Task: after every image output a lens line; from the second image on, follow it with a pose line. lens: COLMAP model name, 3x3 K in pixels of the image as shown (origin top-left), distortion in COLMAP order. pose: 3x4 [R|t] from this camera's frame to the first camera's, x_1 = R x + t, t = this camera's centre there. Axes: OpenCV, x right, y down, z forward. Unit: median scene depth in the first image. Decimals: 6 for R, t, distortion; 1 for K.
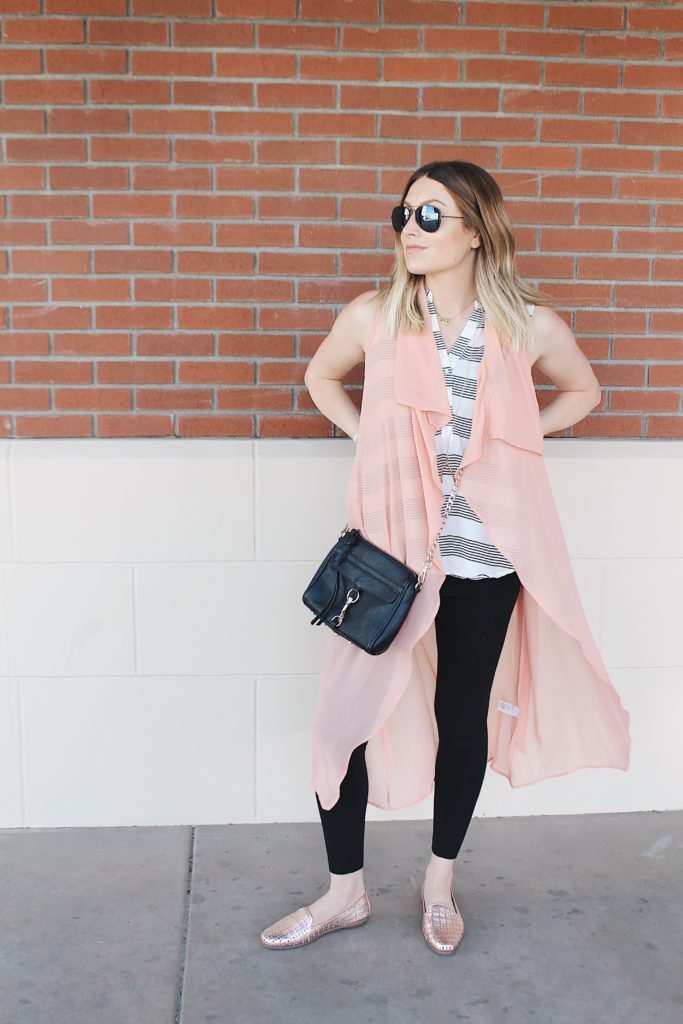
lens RADIAL K [[1165.0, 0, 347.7], [0, 1165.0, 515.2], [0, 0, 1]] dist [-0.113524, 0.153844]
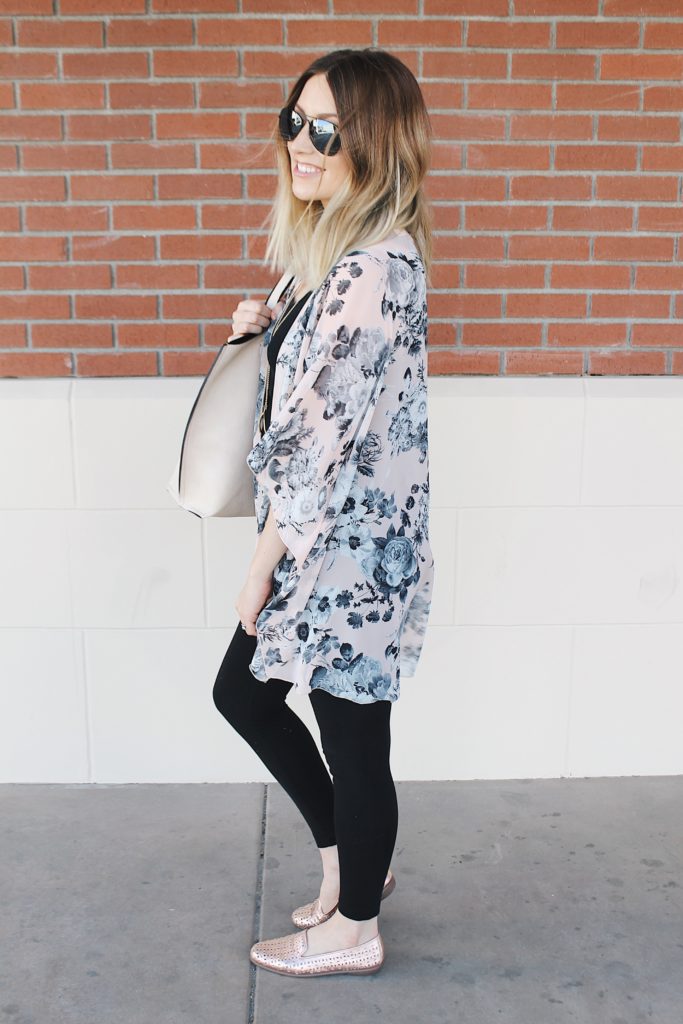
lens RADIAL K [[1165.0, 0, 347.7], [0, 1165.0, 515.2], [0, 0, 1]] dist [-0.113524, 0.153844]
pose [[0.998508, 0.003841, -0.054478, -0.015636], [-0.000432, 0.998048, 0.062448, -0.013738], [0.054611, -0.062332, 0.996560, 0.065803]]
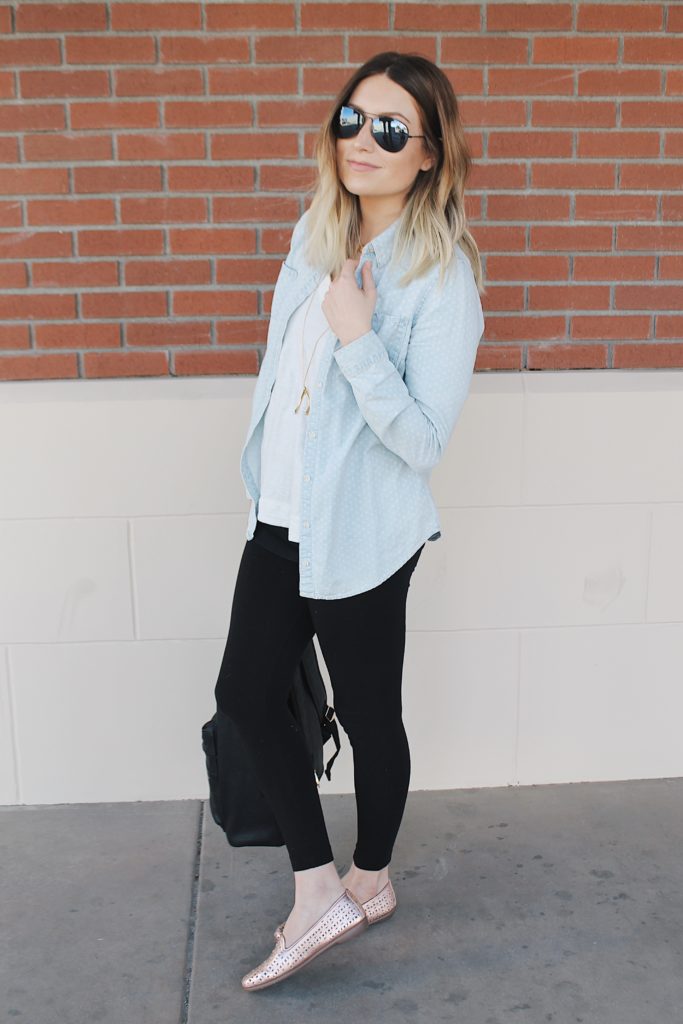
lens RADIAL K [[1165.0, 0, 347.7], [0, 1165.0, 515.2], [0, 0, 1]] dist [-0.113524, 0.153844]
pose [[0.999728, -0.015953, -0.016999, 0.001443], [0.017013, 0.997797, 0.064122, -0.015837], [0.015938, -0.064394, 0.997797, 0.104855]]
